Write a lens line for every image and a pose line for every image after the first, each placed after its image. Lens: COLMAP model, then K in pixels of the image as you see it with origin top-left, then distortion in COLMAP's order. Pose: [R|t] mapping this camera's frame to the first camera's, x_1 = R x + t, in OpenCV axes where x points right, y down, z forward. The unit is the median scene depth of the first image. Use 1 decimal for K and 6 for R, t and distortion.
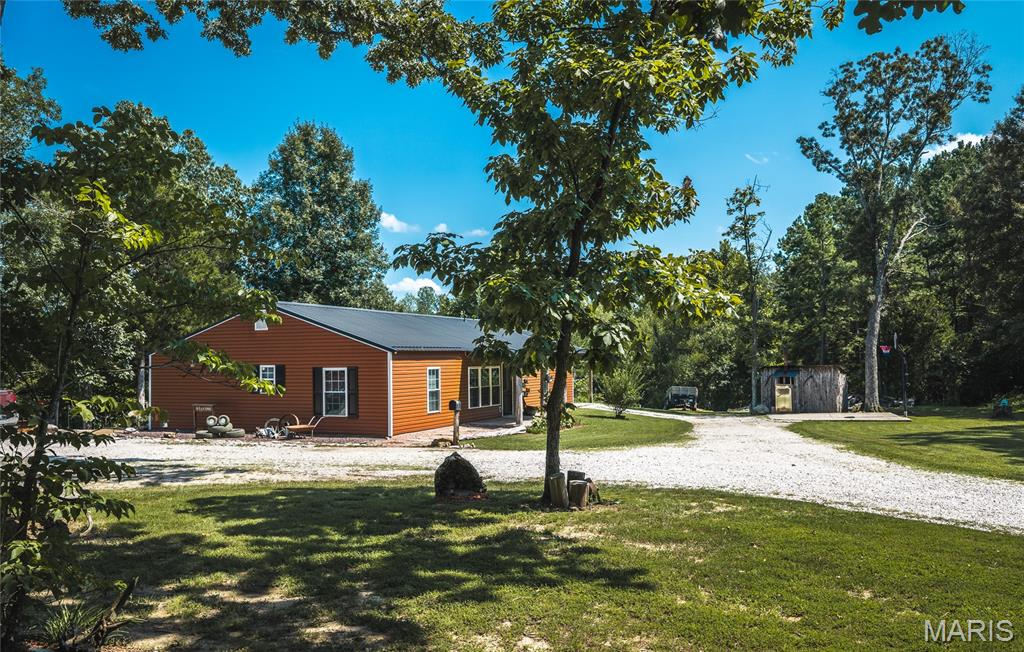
lens RADIAL K [[841.0, 0, 512.0], [0, 841.0, 326.0], [0, 0, 1]] dist [0.004472, 0.001776]
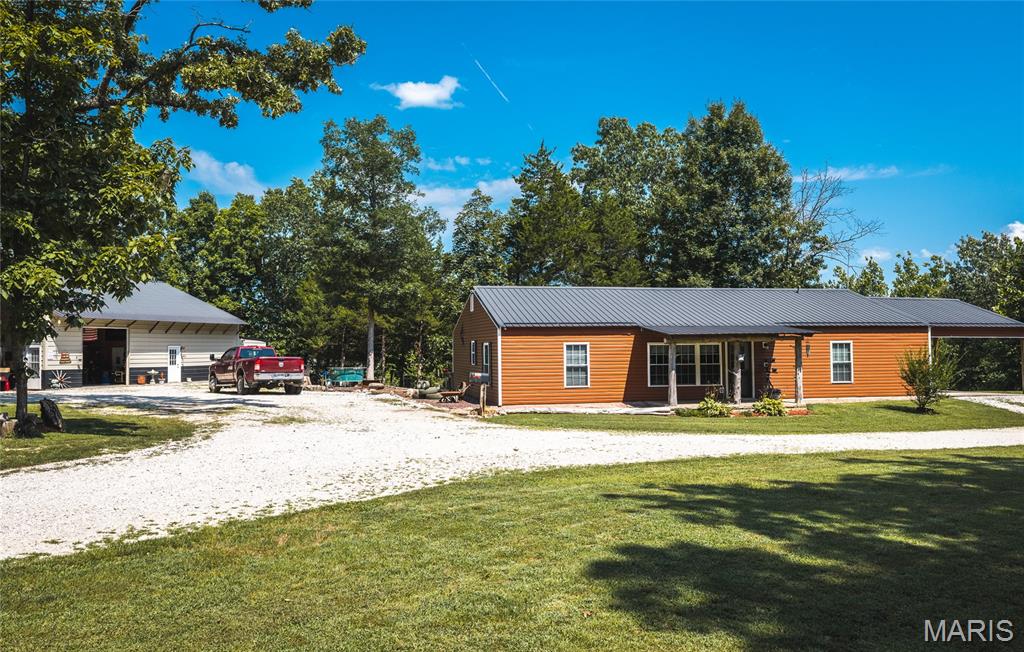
lens RADIAL K [[841.0, 0, 512.0], [0, 841.0, 326.0], [0, 0, 1]] dist [0.004472, 0.001776]
pose [[0.584380, -0.017312, -0.811296, 0.457194], [0.033985, 0.999417, 0.003154, 0.015035], [0.810768, -0.029415, 0.584628, 0.224480]]
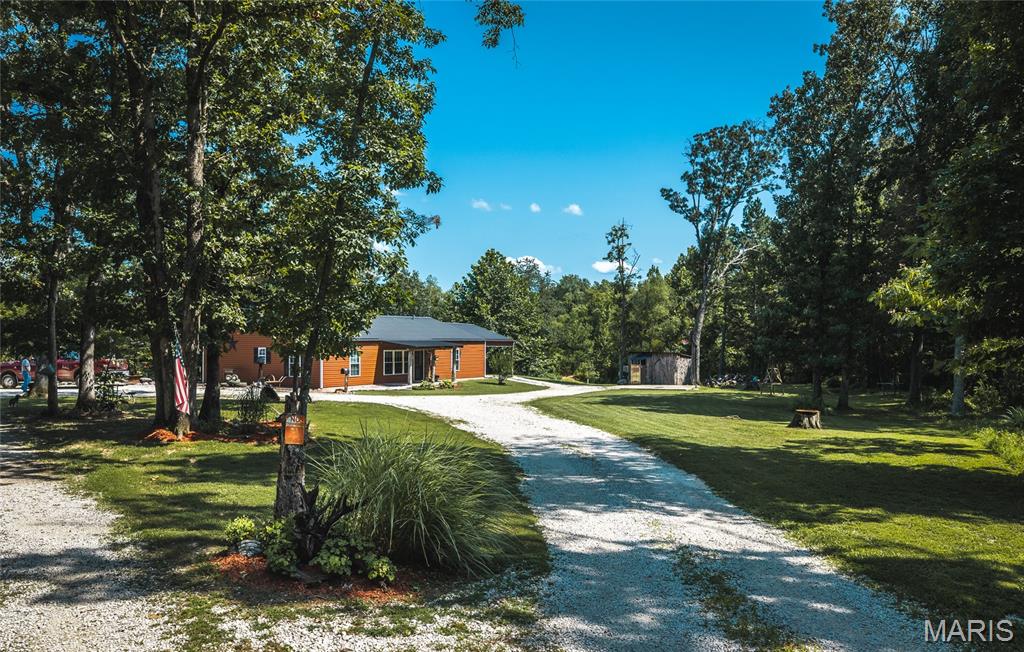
lens RADIAL K [[854.0, 0, 512.0], [0, 854.0, 326.0], [0, 0, 1]] dist [0.089618, 0.000619]
pose [[0.990657, 0.011038, -0.135928, 0.313160], [-0.007671, 0.999651, 0.025272, -0.032543], [0.136159, -0.023993, 0.990396, -0.479527]]
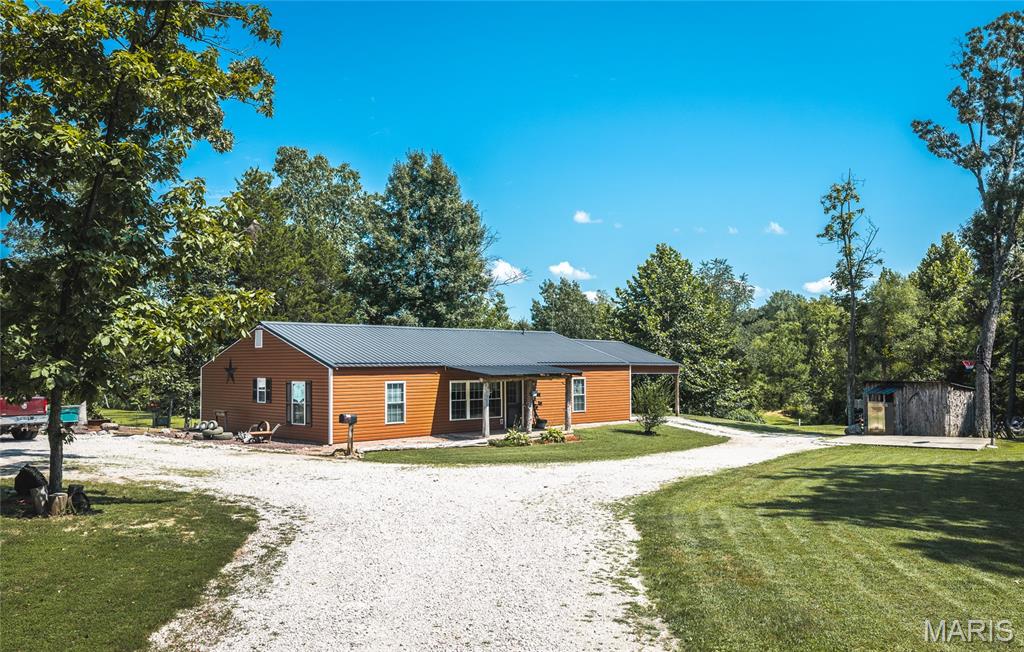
lens RADIAL K [[846.5, 0, 520.5], [0, 846.5, 332.3], [0, 0, 1]] dist [0.009356, 0.003009]
pose [[0.931013, -0.008544, -0.364886, 0.302121], [0.009872, 0.999950, 0.001774, -0.009756], [0.364853, -0.005254, 0.931050, 0.027426]]
